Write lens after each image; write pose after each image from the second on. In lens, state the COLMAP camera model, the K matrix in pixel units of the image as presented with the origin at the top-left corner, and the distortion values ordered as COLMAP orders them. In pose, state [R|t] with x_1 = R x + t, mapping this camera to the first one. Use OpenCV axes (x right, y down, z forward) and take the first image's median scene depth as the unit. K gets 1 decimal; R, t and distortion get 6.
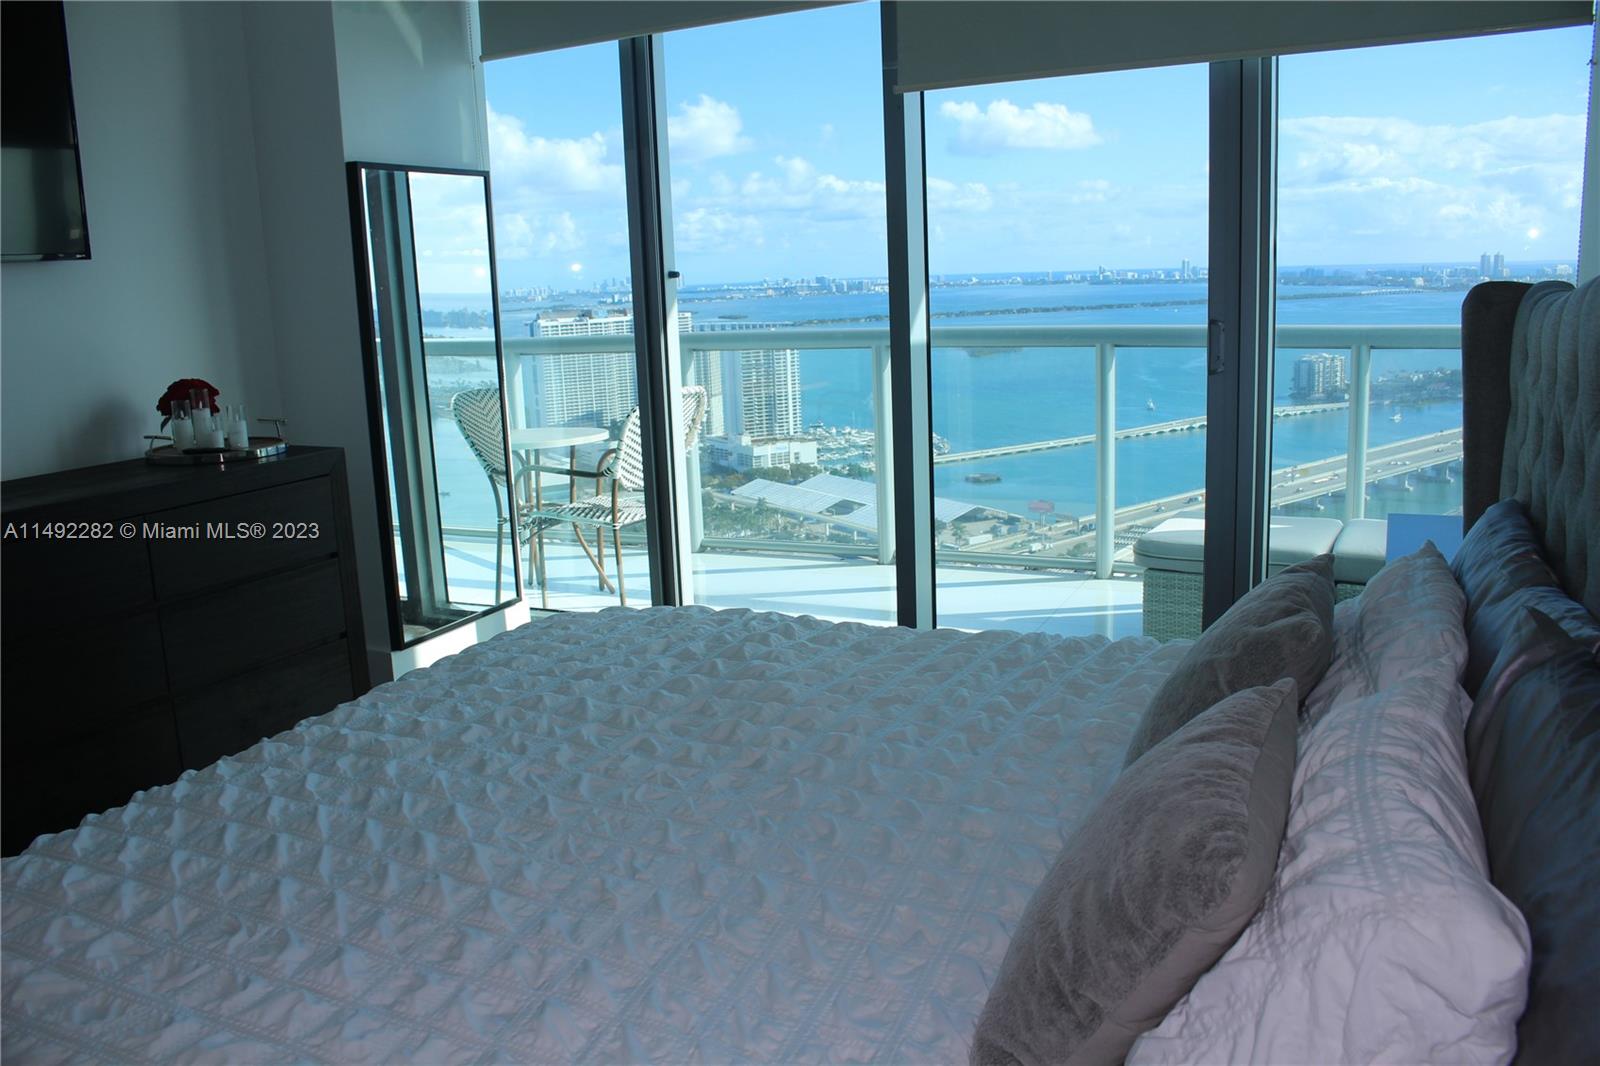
lens RADIAL K [[1312.1, 0, 799.2], [0, 1312.1, 549.4], [0, 0, 1]] dist [-0.161619, 0.127814]
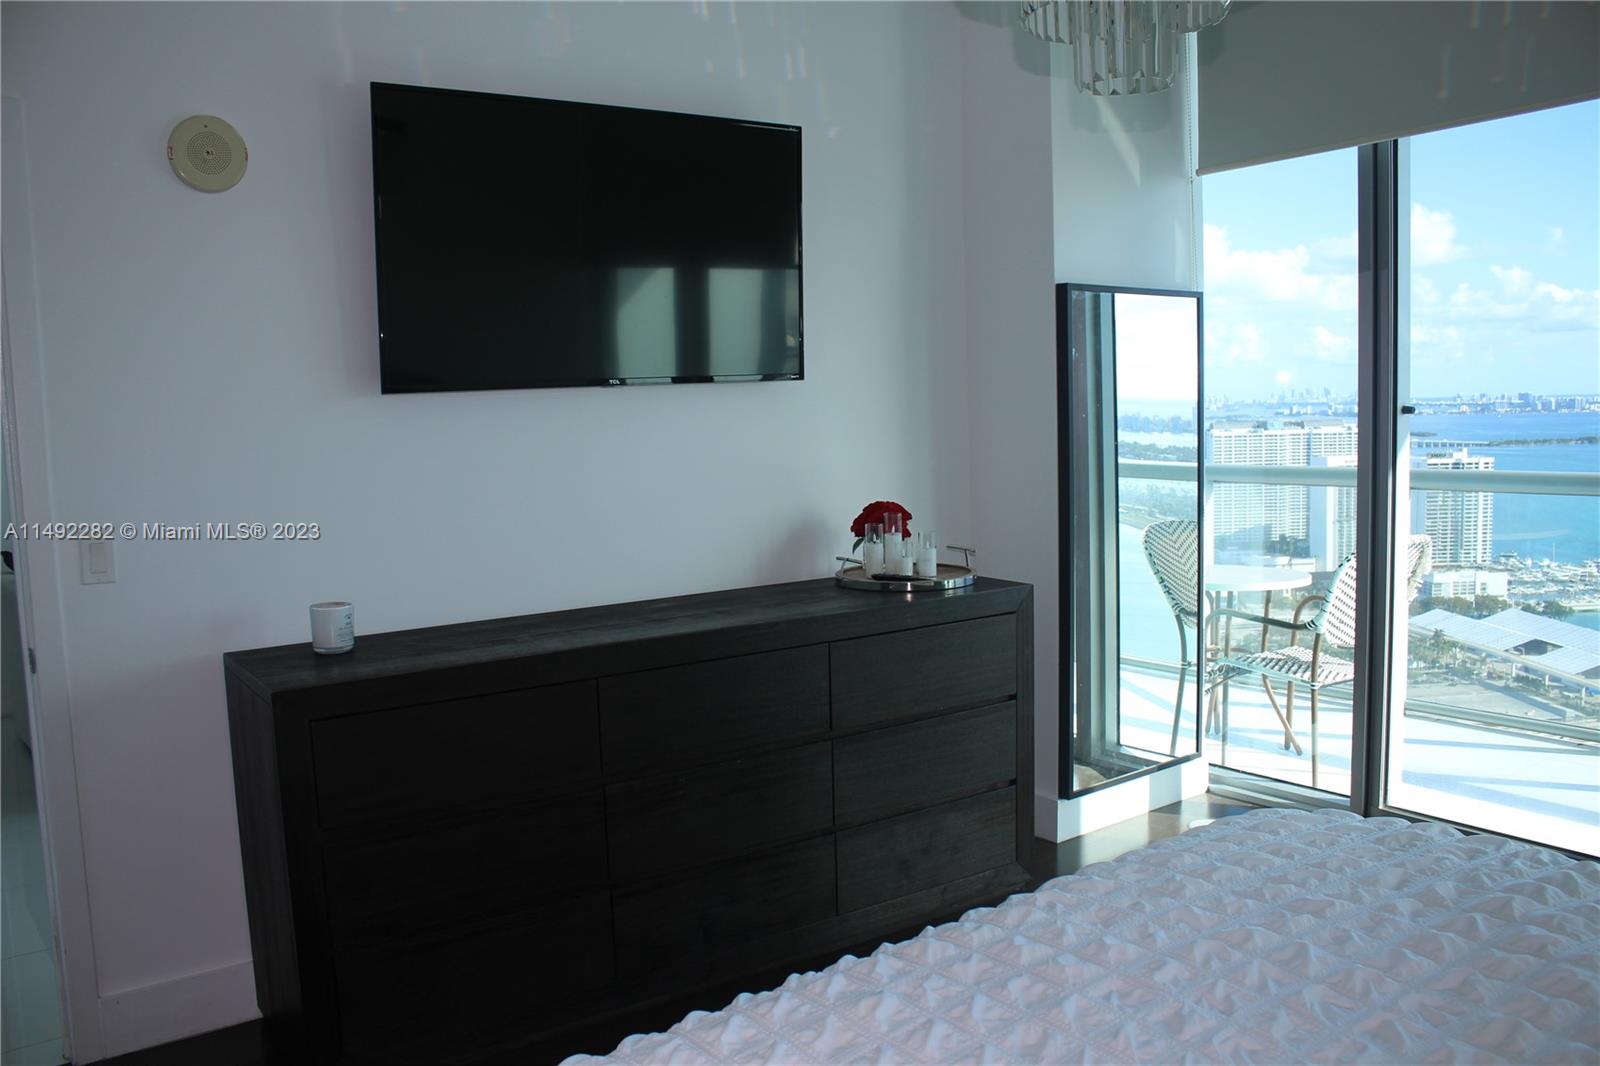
lens RADIAL K [[1312.1, 0, 799.2], [0, 1312.1, 549.4], [0, 0, 1]] dist [-0.161619, 0.127814]
pose [[0.875471, 0.064843, -0.478901, -0.067352], [-0.103531, 0.993116, -0.054796, -0.048354], [0.472051, 0.097554, 0.876157, 0.111899]]
